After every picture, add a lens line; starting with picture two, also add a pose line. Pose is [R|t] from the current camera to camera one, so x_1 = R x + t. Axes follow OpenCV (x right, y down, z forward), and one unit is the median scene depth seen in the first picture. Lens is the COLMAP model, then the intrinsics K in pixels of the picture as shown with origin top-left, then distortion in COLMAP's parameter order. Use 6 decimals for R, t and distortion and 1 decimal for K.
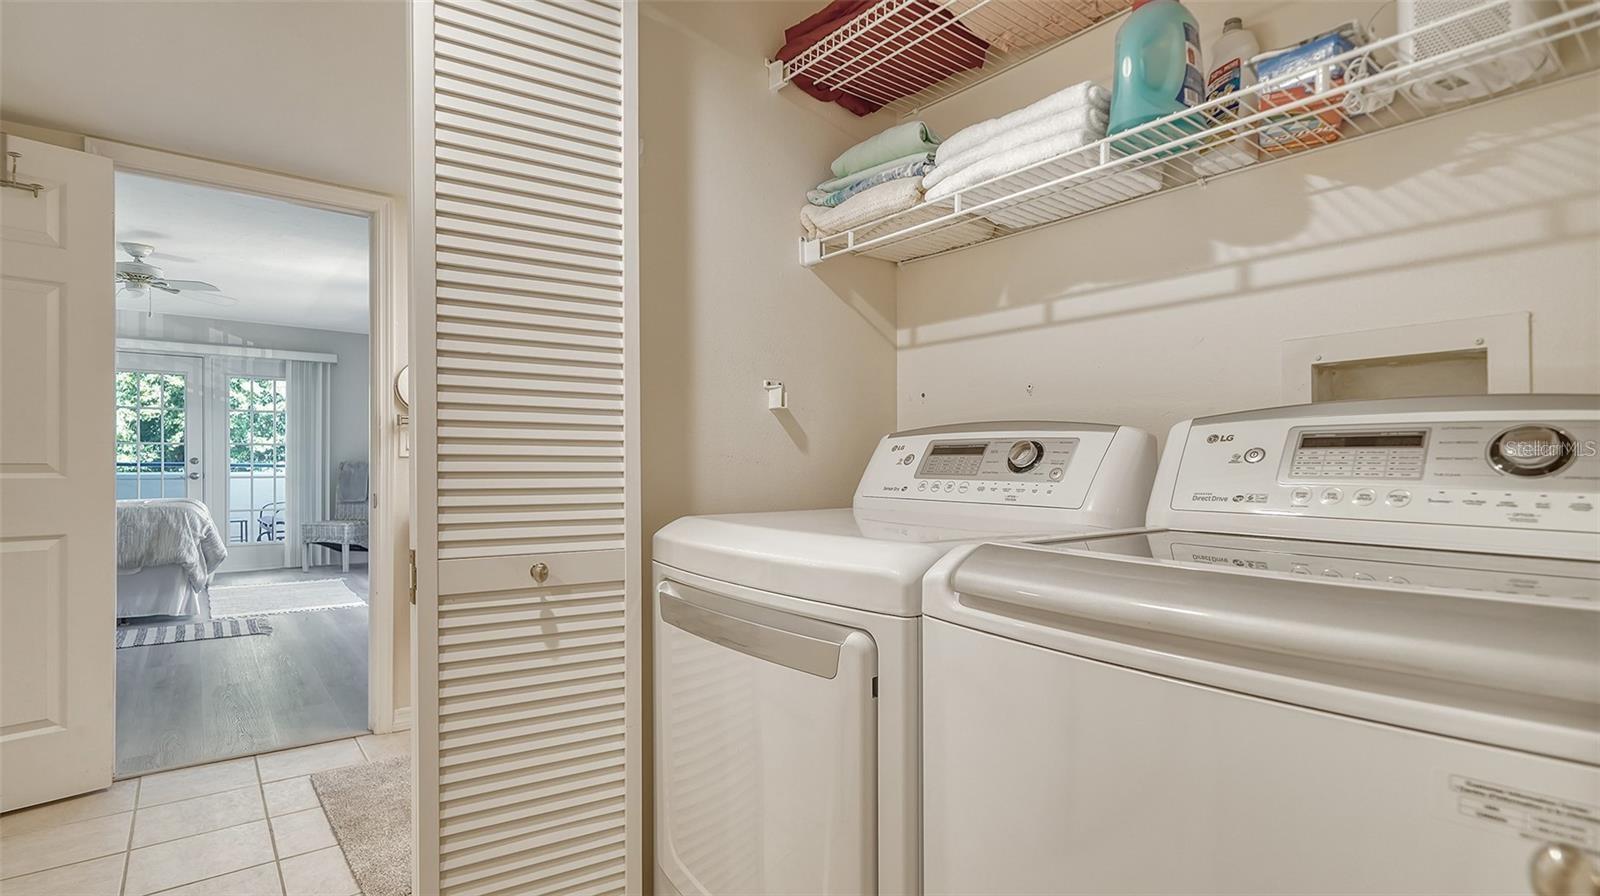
lens RADIAL K [[766.2, 0, 797.9], [0, 766.2, 466.7], [0, 0, 1]] dist [0.001343, 0.000373]
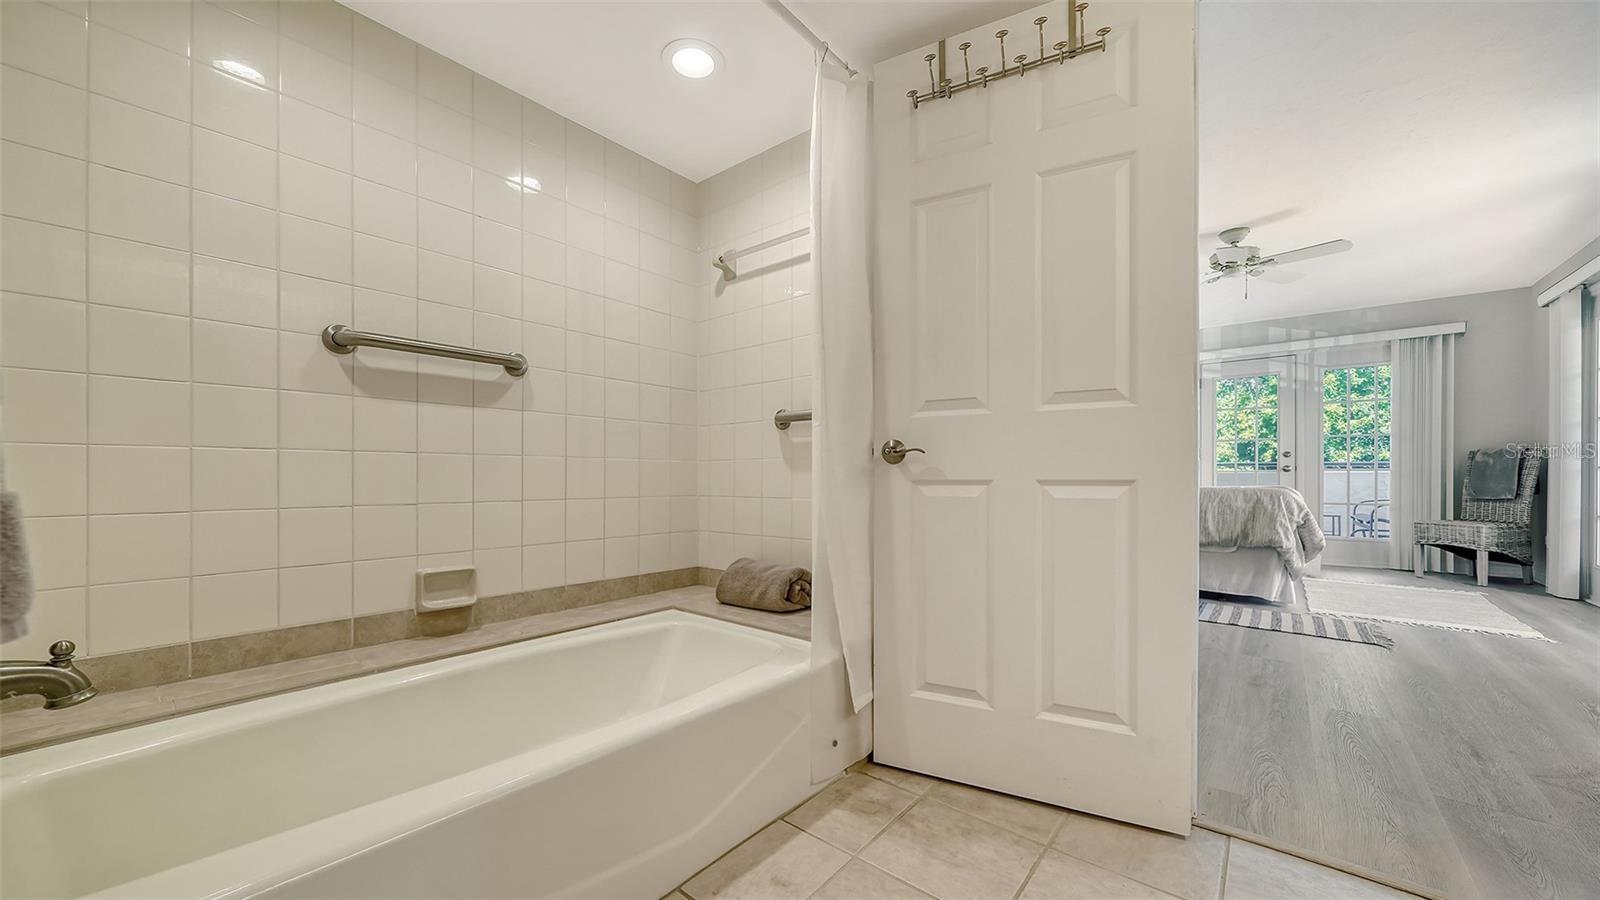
lens RADIAL K [[573.5, 0, 799.3], [0, 573.5, 481.2], [0, 0, 1]] dist [0.004278, -0.000142]
pose [[0.206110, 0.001169, -0.978528, -0.210552], [-0.000640, 0.999999, 0.001059, 0.040679], [0.978529, 0.000408, 0.206111, 0.252237]]
